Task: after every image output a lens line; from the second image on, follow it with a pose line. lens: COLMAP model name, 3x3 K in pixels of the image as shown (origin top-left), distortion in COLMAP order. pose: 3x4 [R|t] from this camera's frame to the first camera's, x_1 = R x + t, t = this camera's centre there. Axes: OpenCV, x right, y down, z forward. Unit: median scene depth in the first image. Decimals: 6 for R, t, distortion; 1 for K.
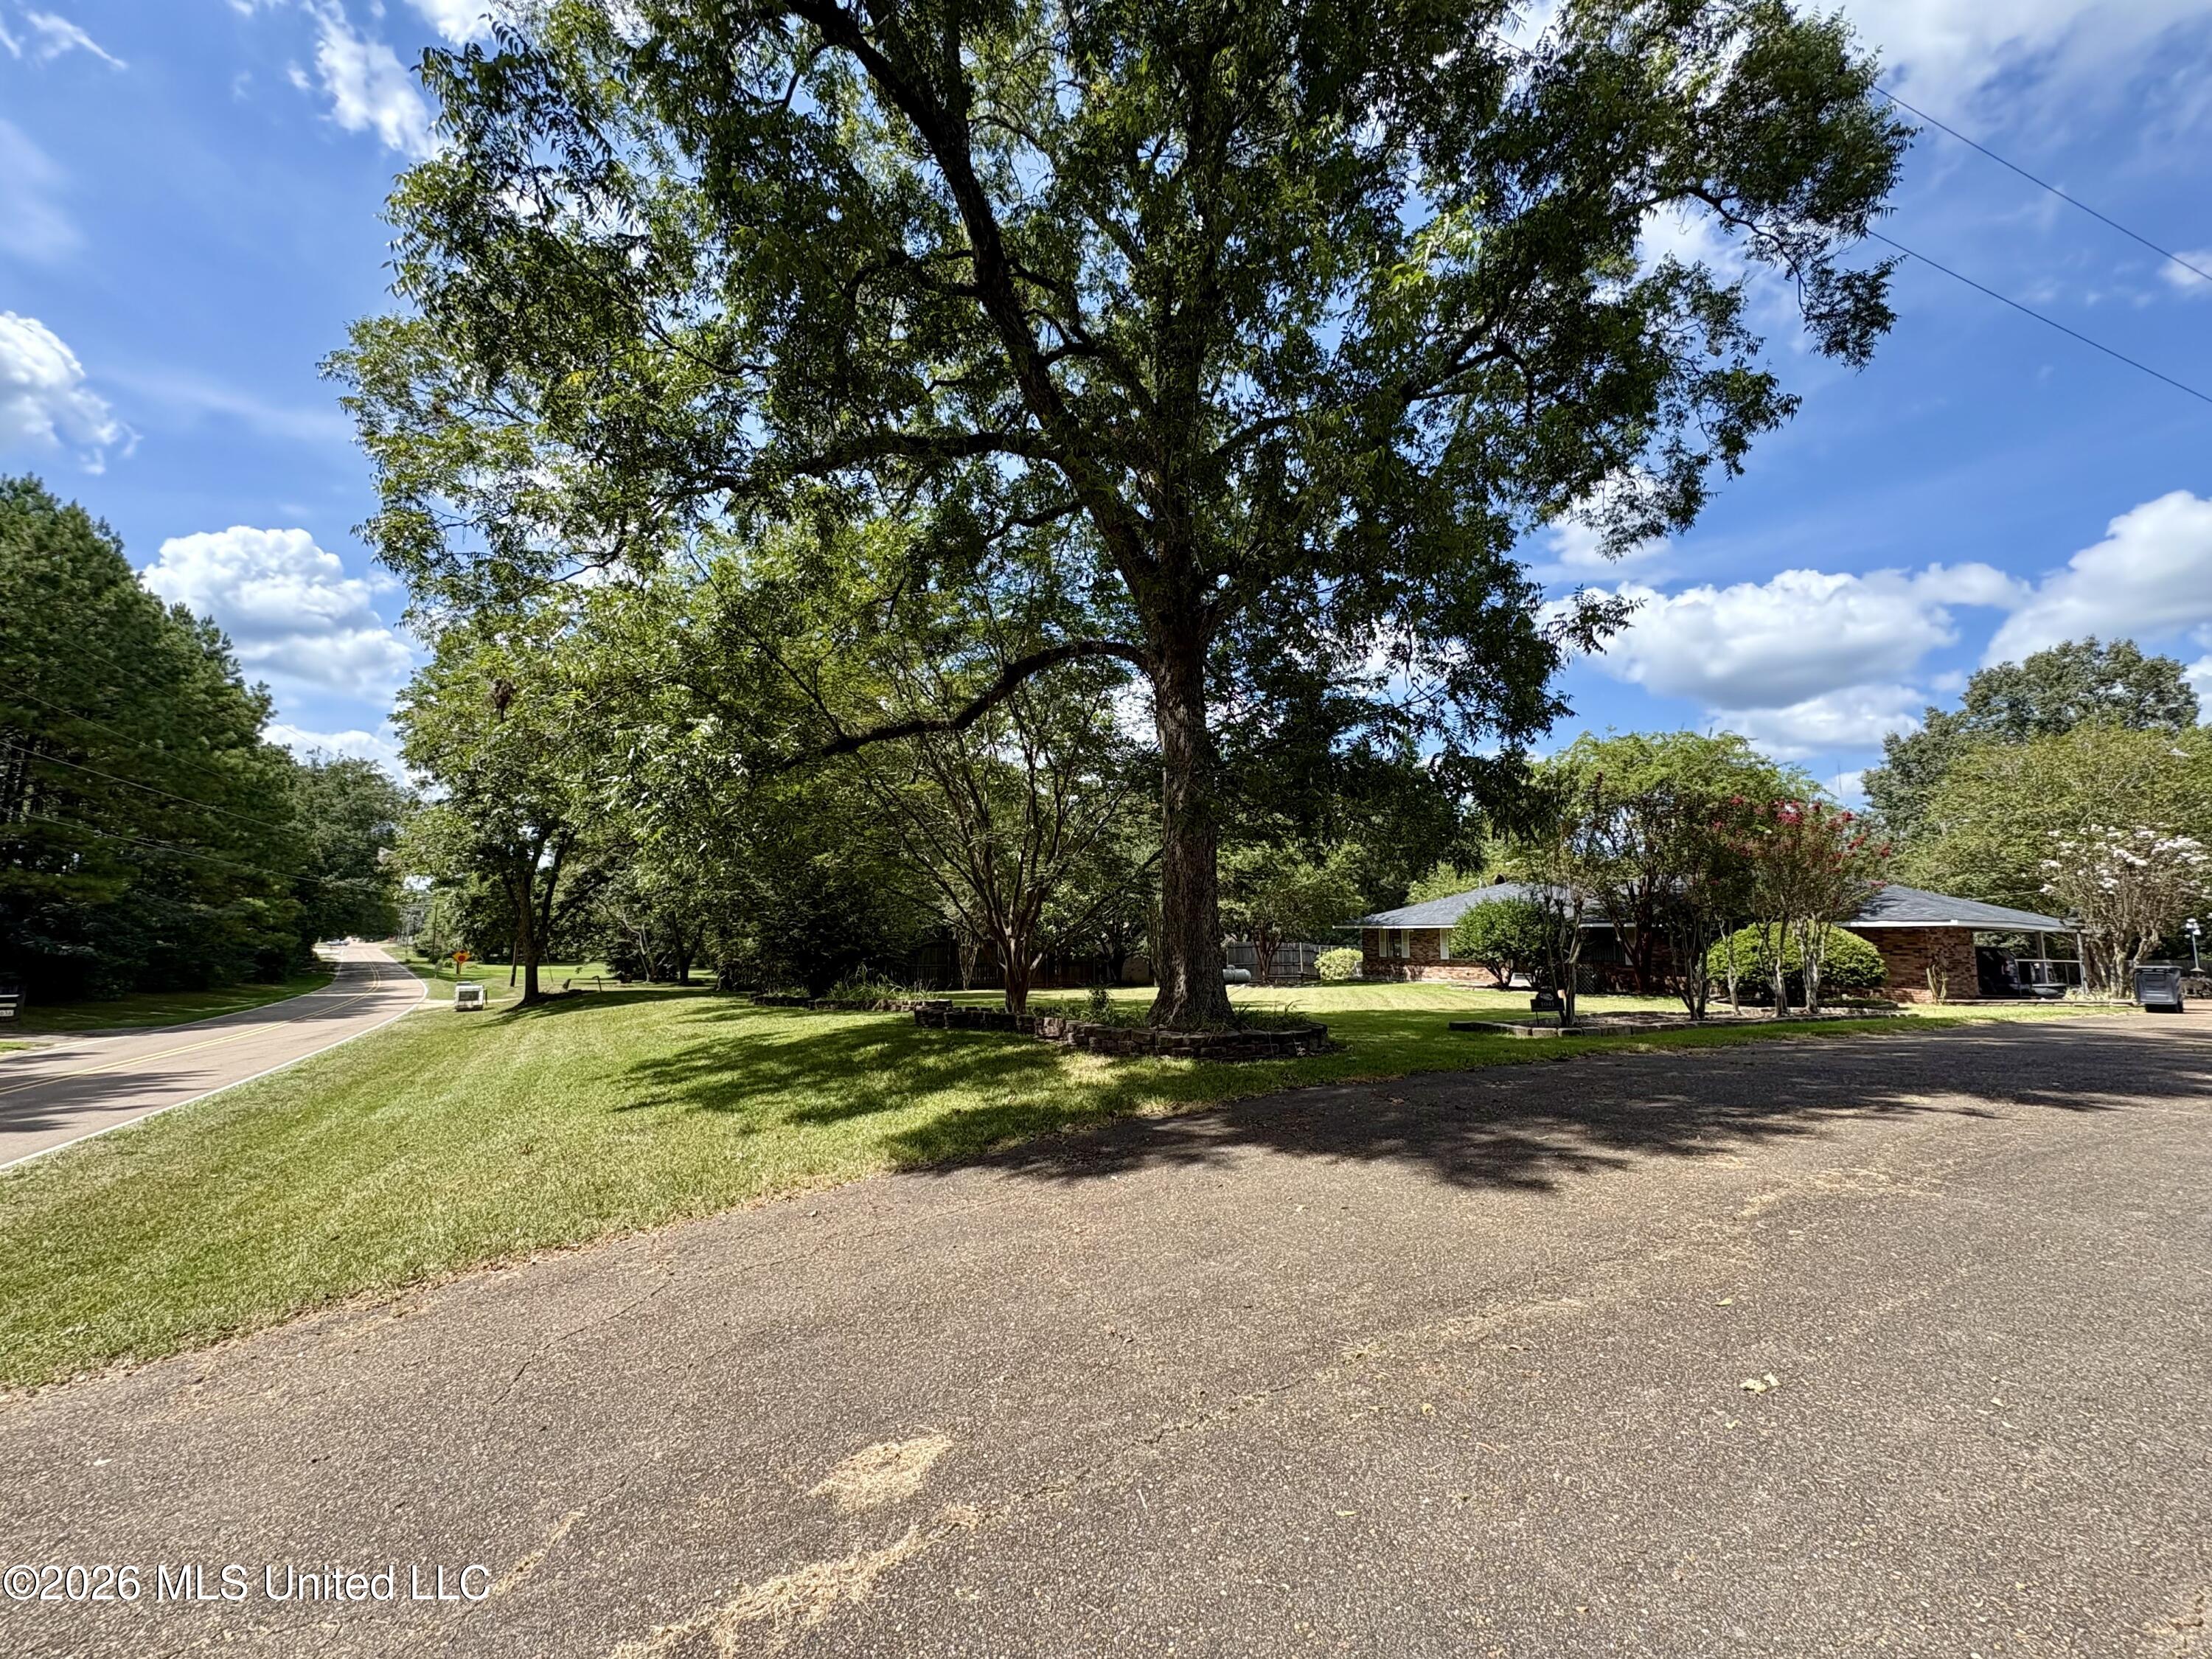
lens RADIAL K [[876.5, 0, 1103.3], [0, 876.5, 825.1], [0, 0, 1]] dist [-0.000793, 0.000052]
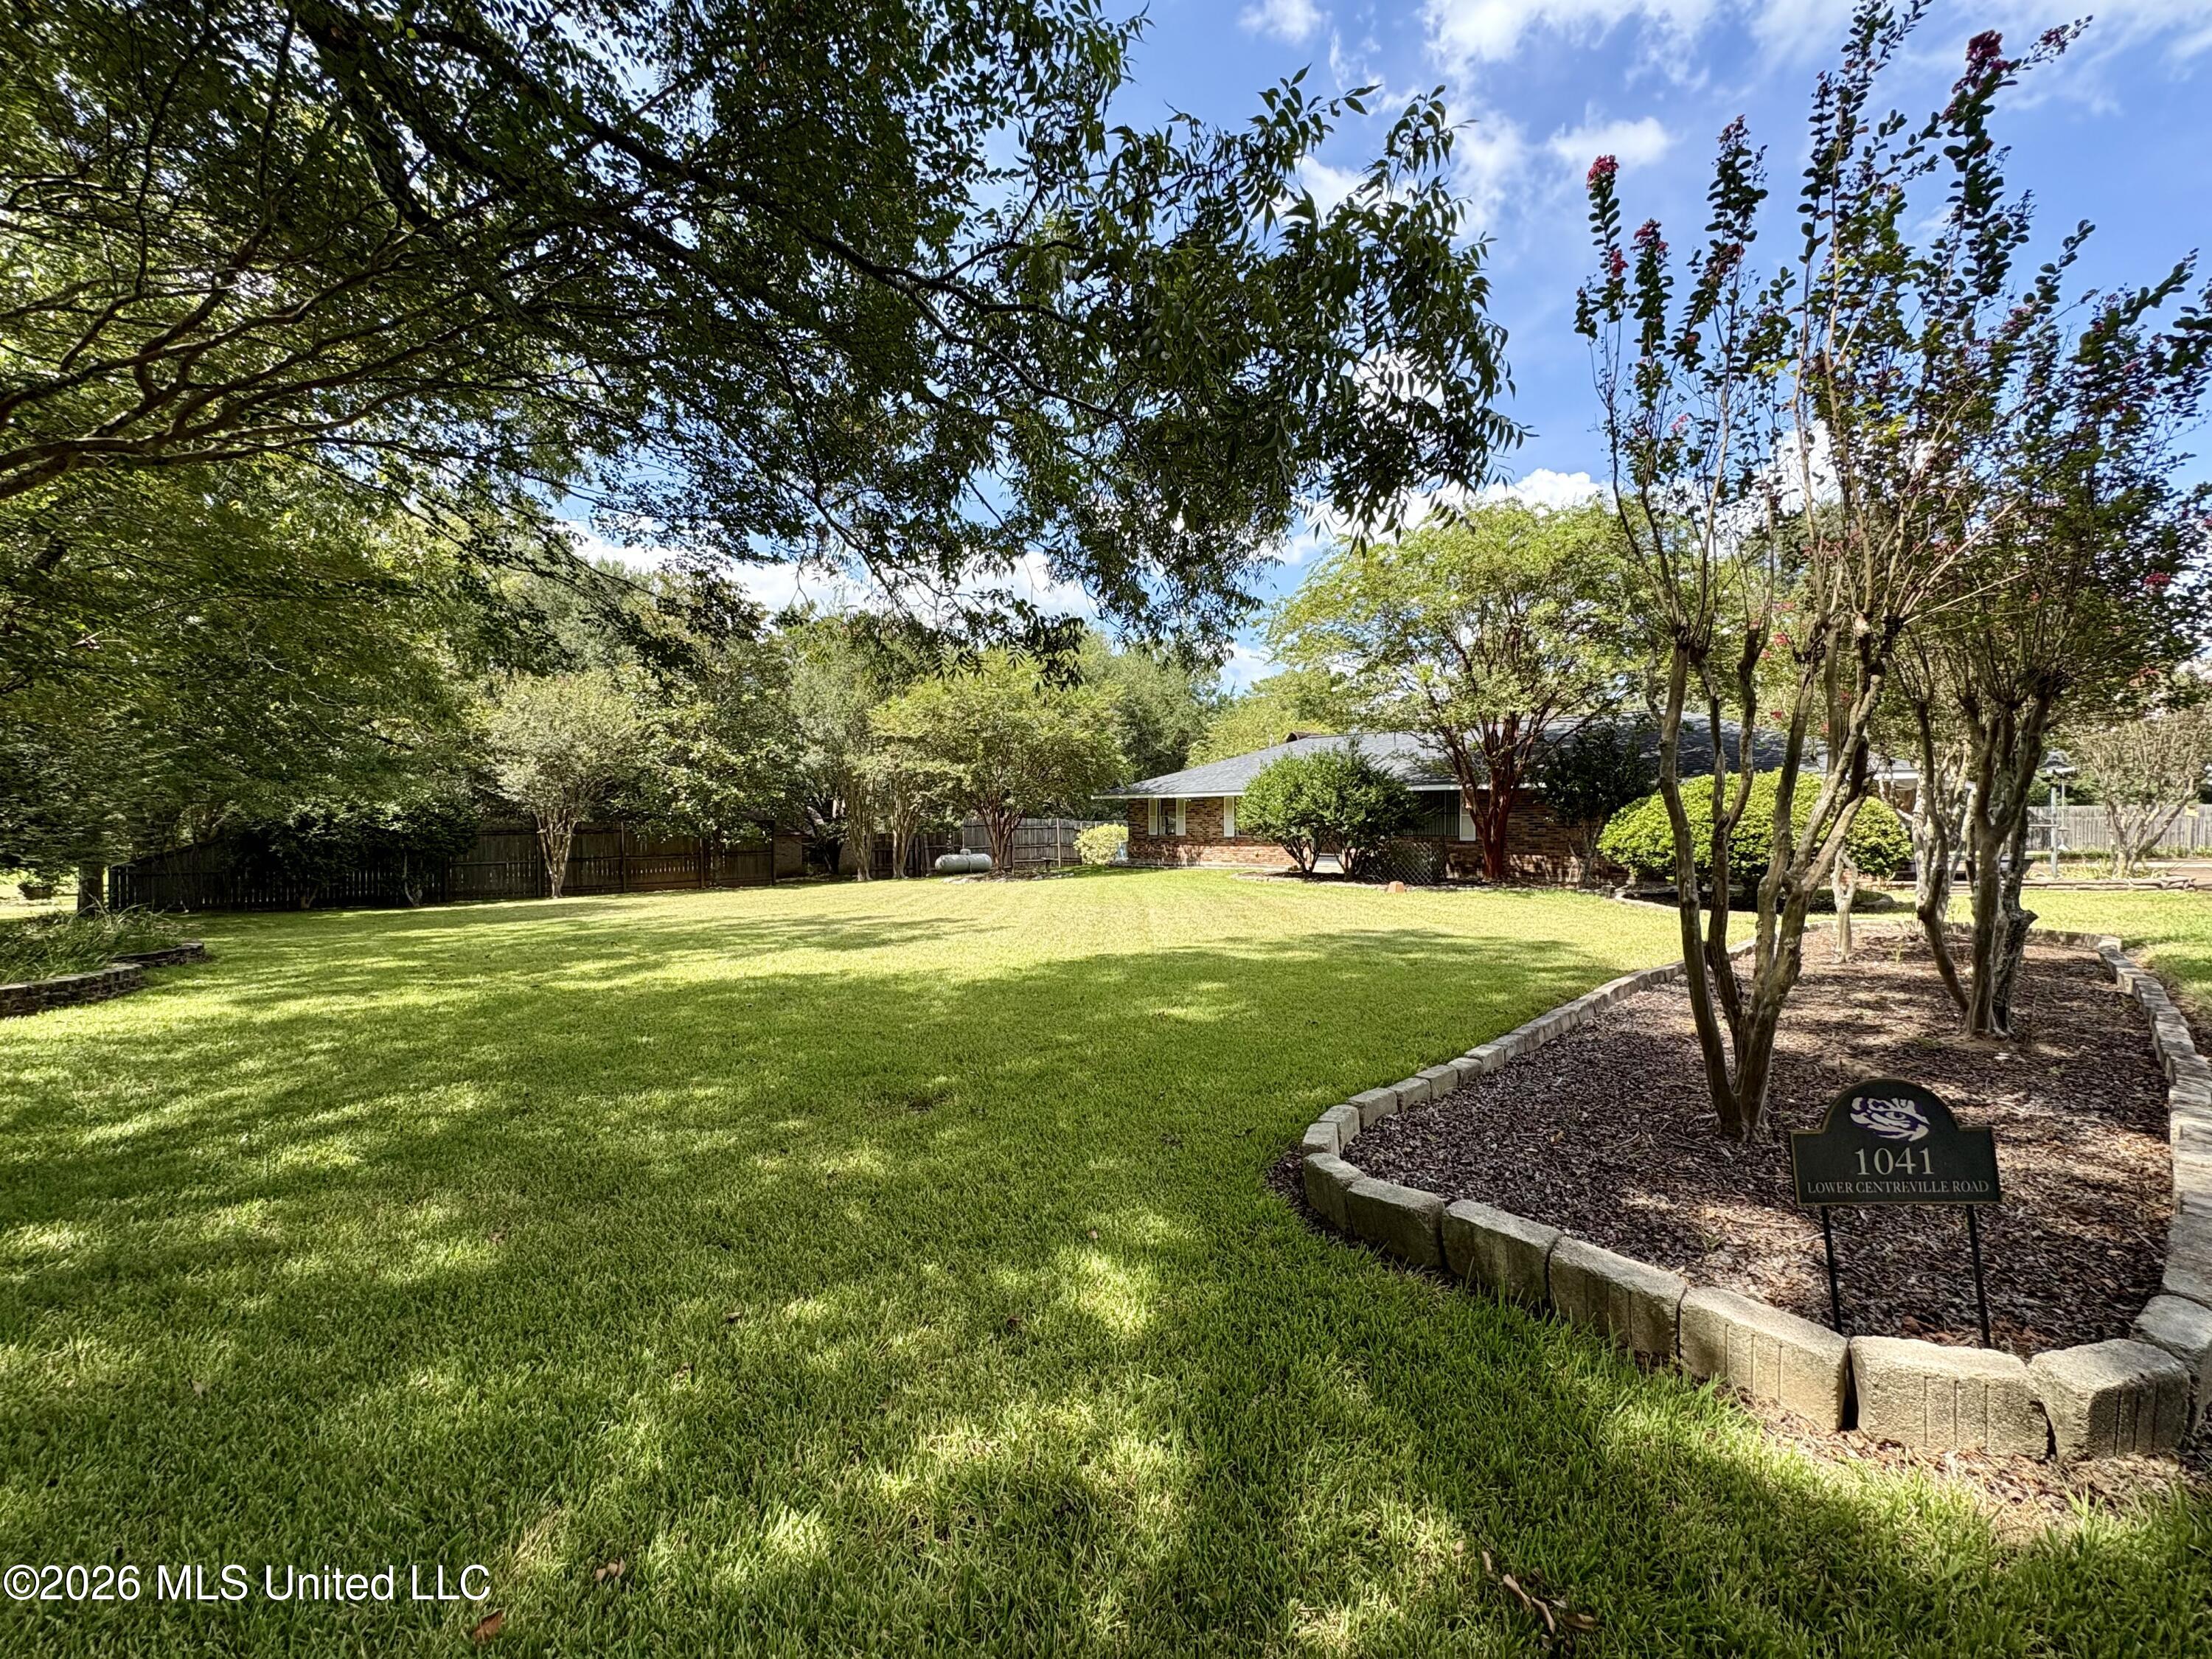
lens RADIAL K [[876.5, 0, 1103.3], [0, 876.5, 825.1], [0, 0, 1]] dist [-0.000793, 0.000052]
pose [[0.972187, -0.020625, 0.233294, 0.093201], [-0.011991, 0.990425, 0.137532, 0.034880], [-0.233897, -0.136504, 0.962631, 0.258856]]
